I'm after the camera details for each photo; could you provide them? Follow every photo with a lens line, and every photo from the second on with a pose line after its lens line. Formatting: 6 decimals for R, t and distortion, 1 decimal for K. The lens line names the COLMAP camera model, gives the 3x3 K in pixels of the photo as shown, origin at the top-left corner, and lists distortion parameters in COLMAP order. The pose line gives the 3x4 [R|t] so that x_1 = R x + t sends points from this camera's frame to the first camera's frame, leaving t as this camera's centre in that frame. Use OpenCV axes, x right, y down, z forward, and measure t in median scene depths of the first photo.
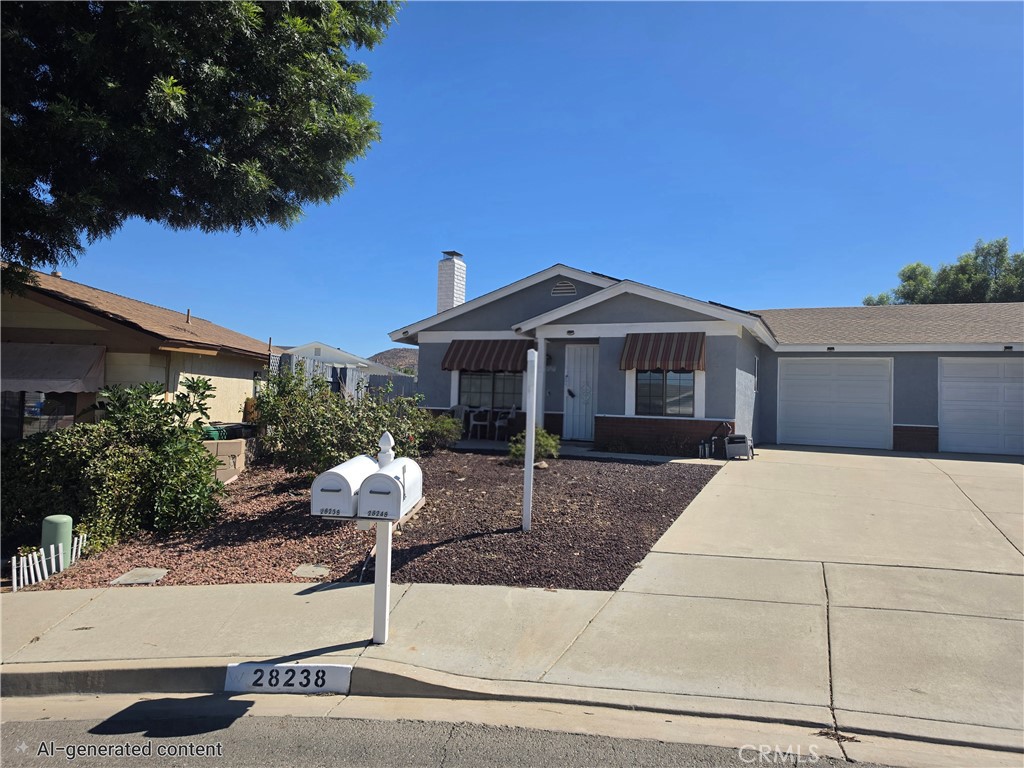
lens RADIAL K [[704.7, 0, 504.8], [0, 704.7, 382.9], [0, 0, 1]] dist [0.030695, -0.004164]
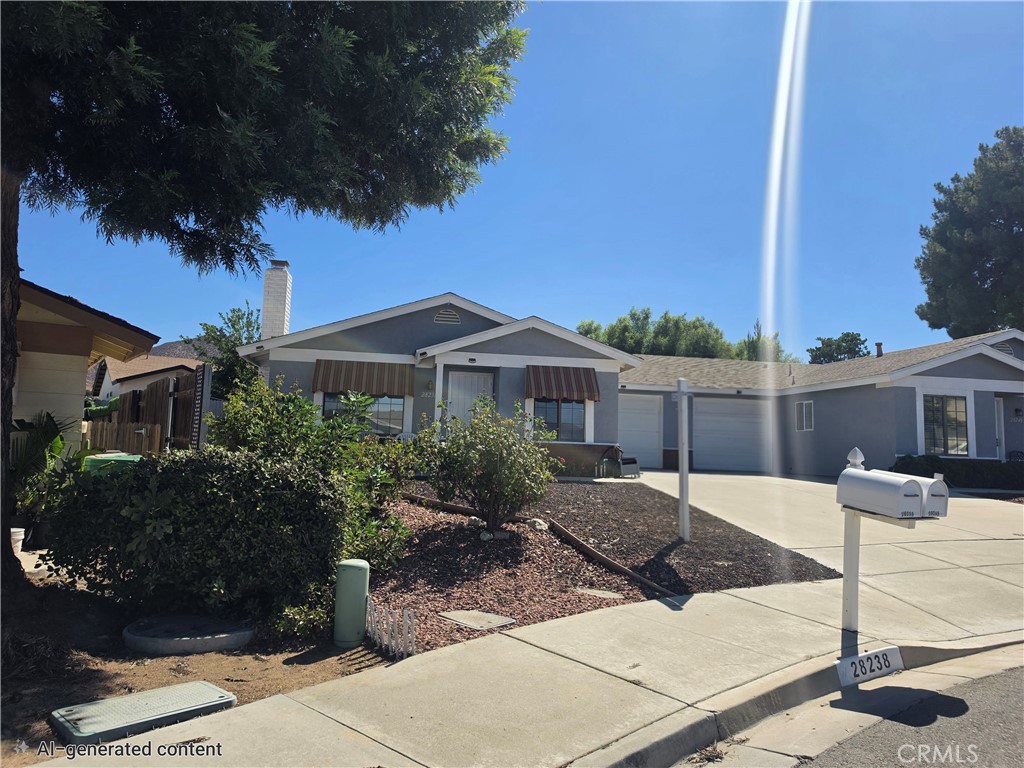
lens RADIAL K [[704.7, 0, 518.9], [0, 704.7, 386.7], [0, 0, 1]] dist [0.030695, -0.004164]
pose [[0.822425, 0.042176, 0.567308, -0.424771], [-0.020929, 0.998816, -0.043916, 0.010546], [-0.568489, 0.024245, 0.822334, 0.112067]]
